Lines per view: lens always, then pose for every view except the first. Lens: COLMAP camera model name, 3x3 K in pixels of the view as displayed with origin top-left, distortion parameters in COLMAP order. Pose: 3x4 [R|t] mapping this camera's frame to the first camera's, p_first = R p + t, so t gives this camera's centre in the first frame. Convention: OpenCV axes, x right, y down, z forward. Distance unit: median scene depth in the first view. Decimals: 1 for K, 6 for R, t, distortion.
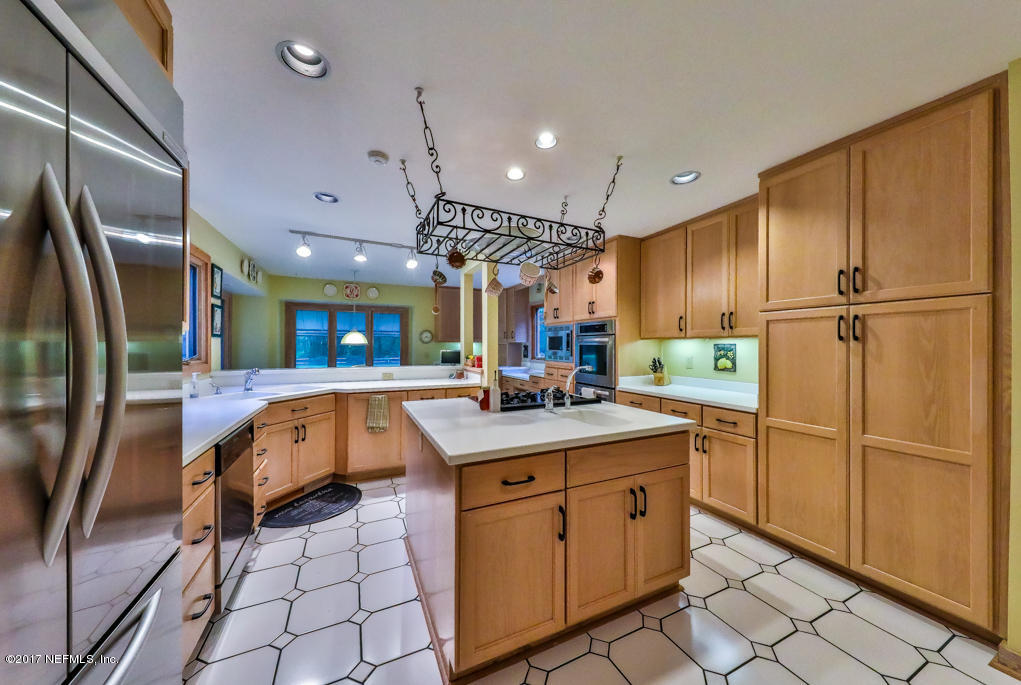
lens RADIAL K [[344.8, 0, 508.1], [0, 344.8, 341.4], [0, 0, 1]] dist [-0.011166, -0.000244]
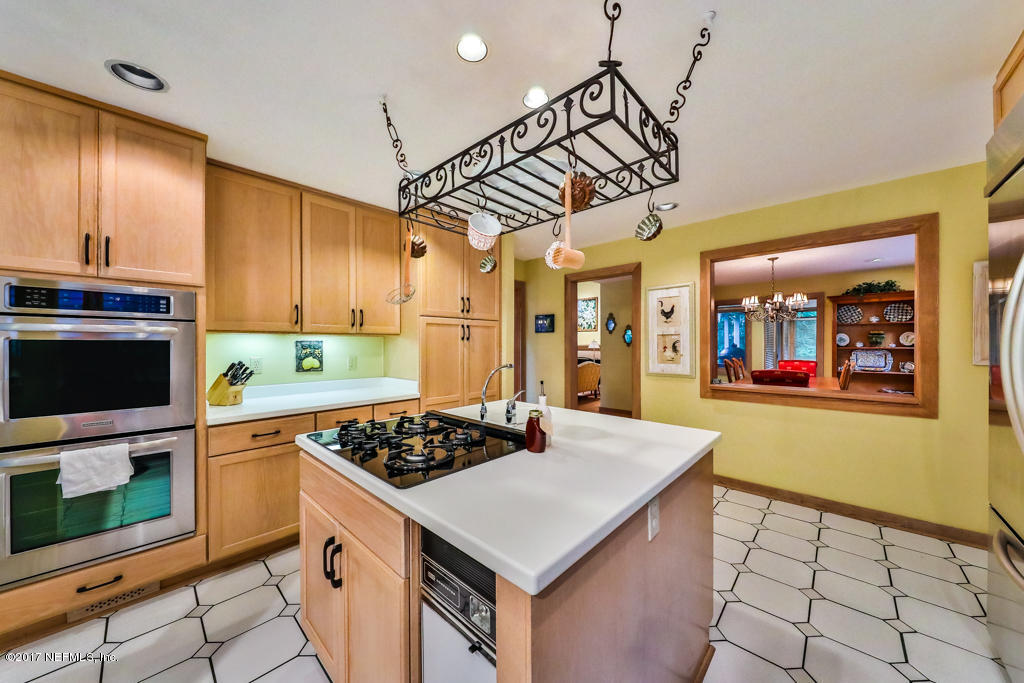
lens RADIAL K [[345.8, 0, 508.4], [0, 345.8, 347.3], [0, 0, 1]] dist [-0.011166, -0.000244]
pose [[-0.376167, -0.011948, 0.926475, -0.393460], [-0.012780, 0.999889, 0.007705, 0.010120], [-0.926464, -0.008942, -0.376278, 0.855537]]
